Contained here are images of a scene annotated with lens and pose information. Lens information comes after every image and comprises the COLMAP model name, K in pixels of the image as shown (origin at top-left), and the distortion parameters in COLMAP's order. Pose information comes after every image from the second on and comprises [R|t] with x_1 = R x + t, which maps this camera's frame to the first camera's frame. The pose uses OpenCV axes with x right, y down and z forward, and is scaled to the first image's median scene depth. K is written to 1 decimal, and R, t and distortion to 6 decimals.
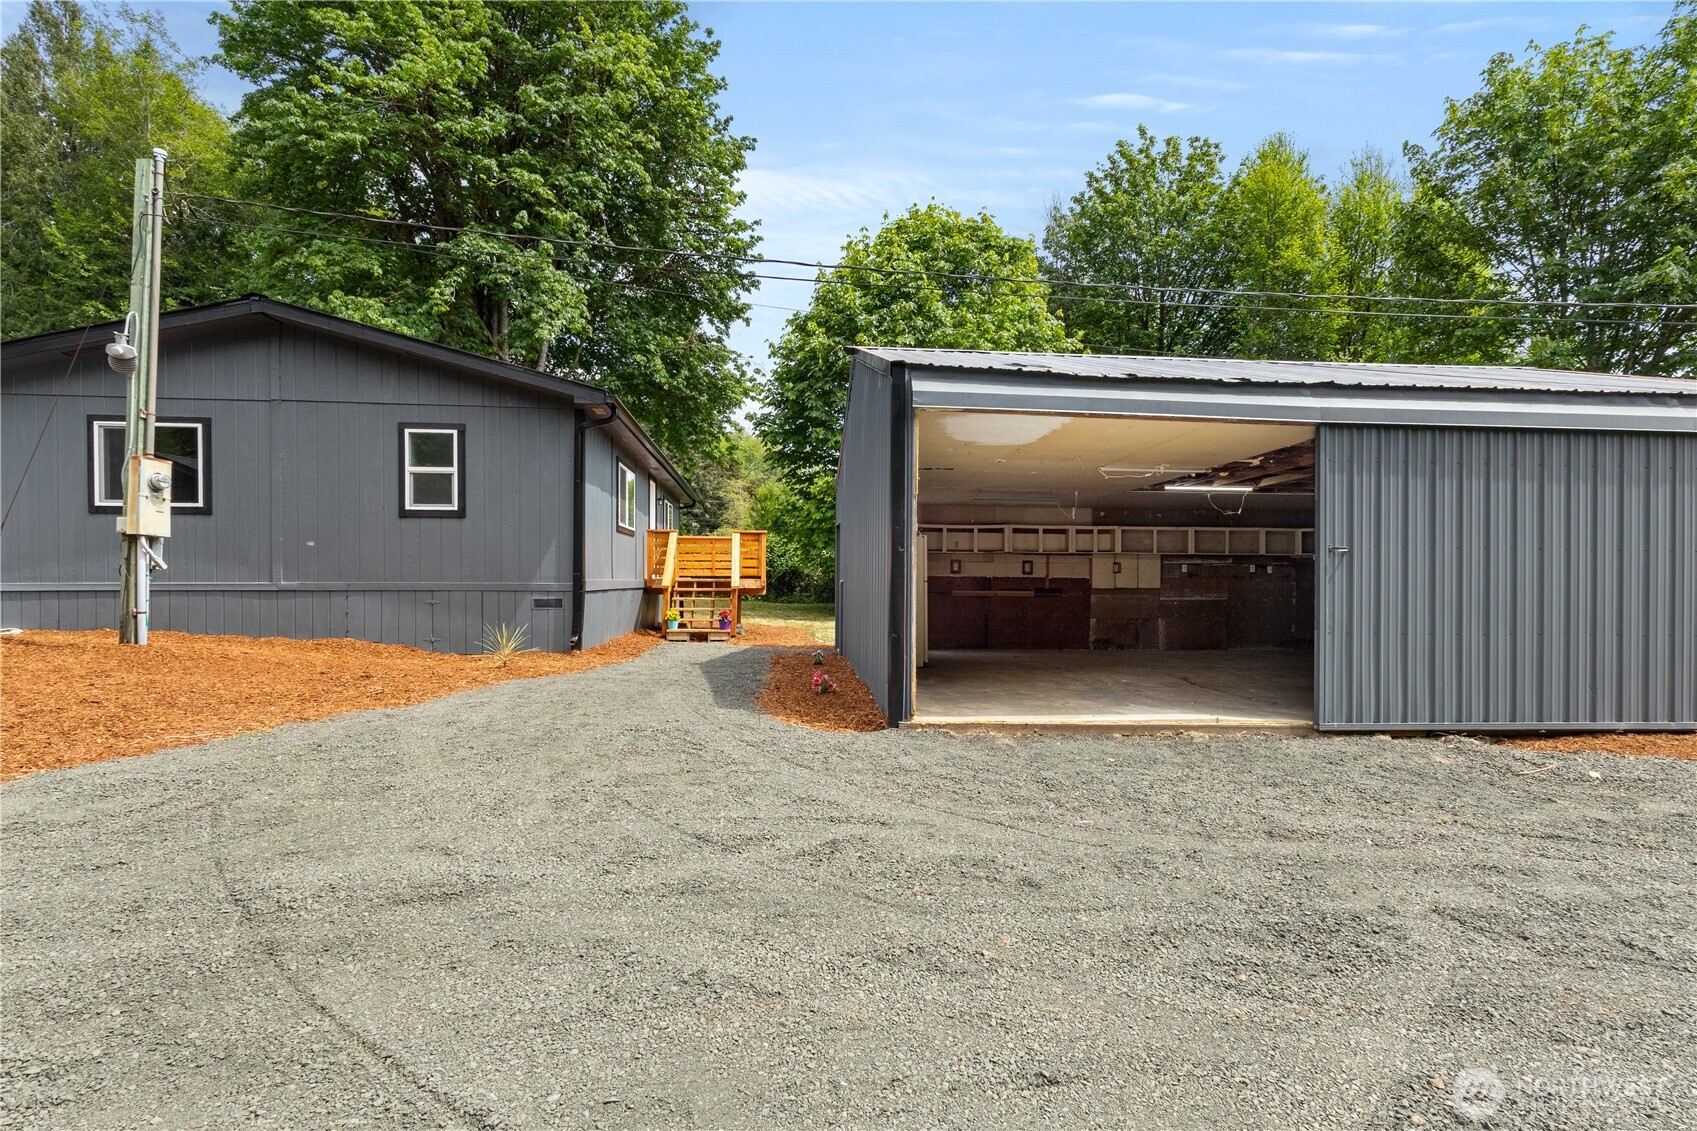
lens RADIAL K [[803.4, 0, 848.5], [0, 803.4, 565.5], [0, 0, 1]] dist [-0.000732, -0.000038]
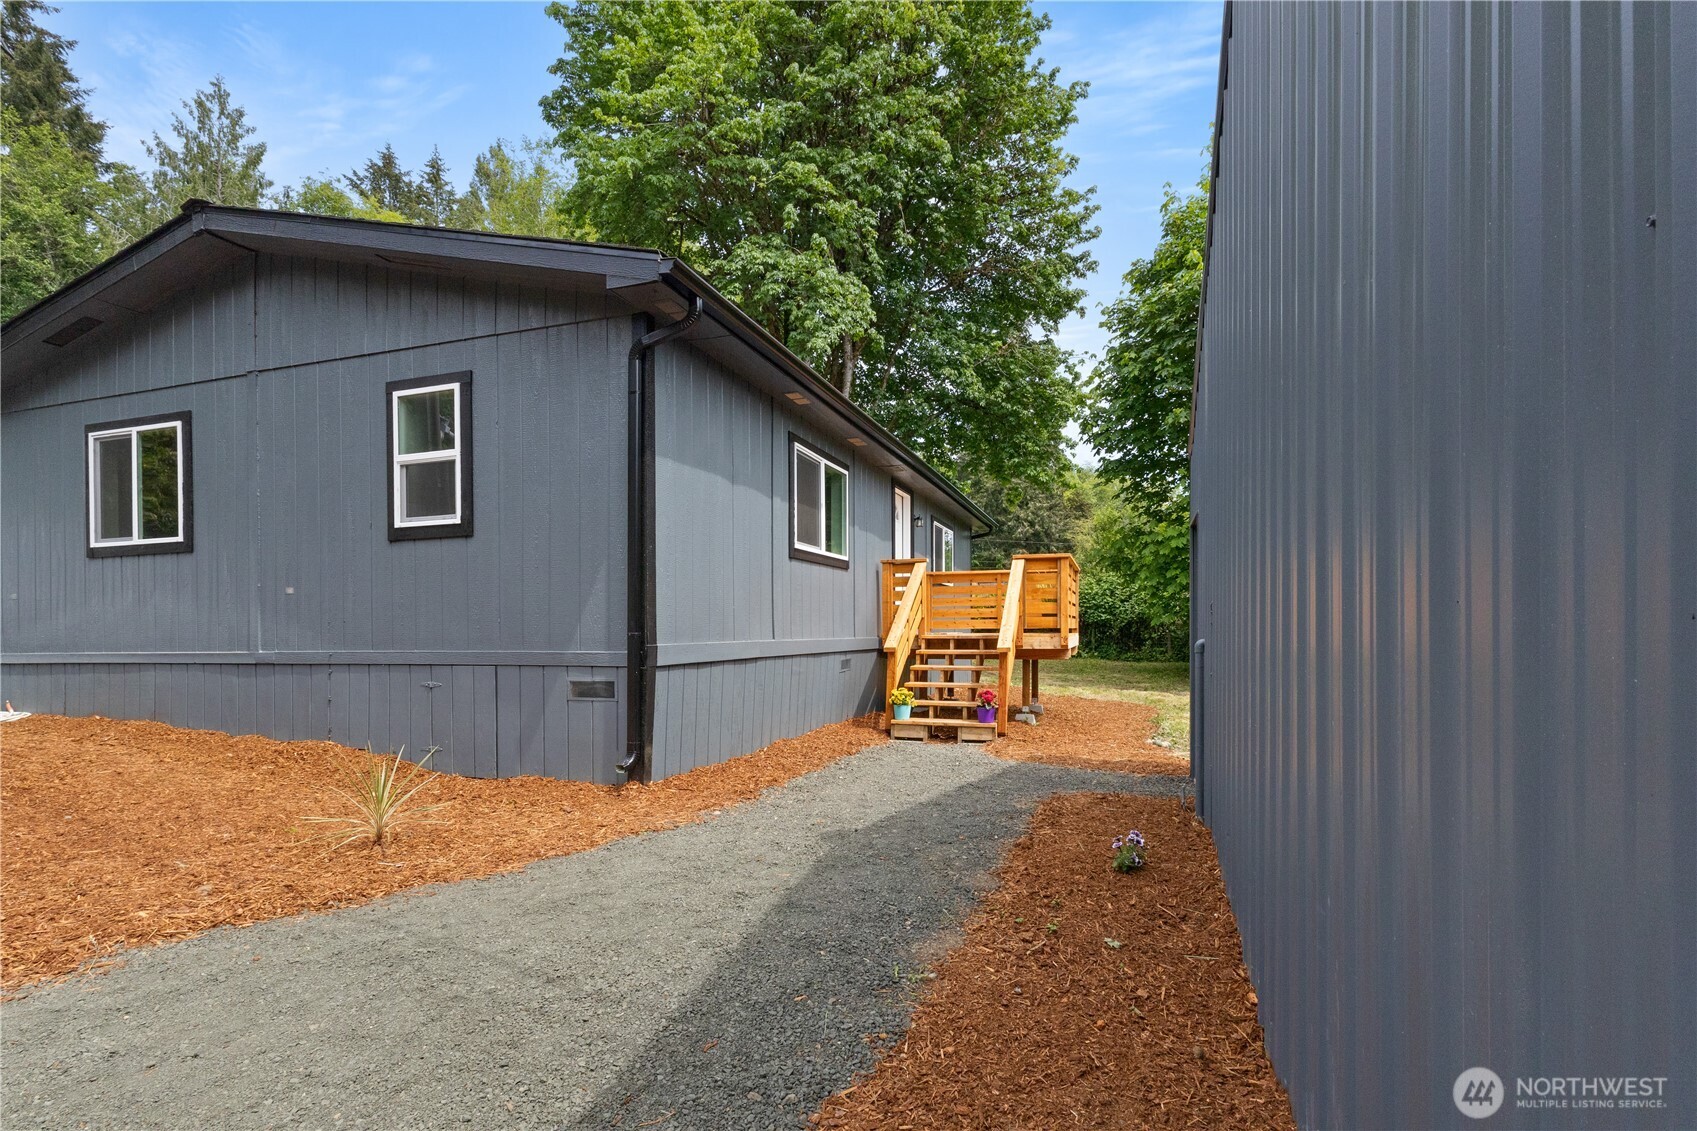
lens RADIAL K [[820.6, 0, 852.1], [0, 820.6, 631.6], [0, 0, 1]] dist [-0.003735, -0.000316]
pose [[0.910939, -0.011039, -0.412394, 0.001592], [0.019409, 0.999682, 0.016112, 0.001318], [0.412085, -0.022681, 0.910863, 0.203992]]
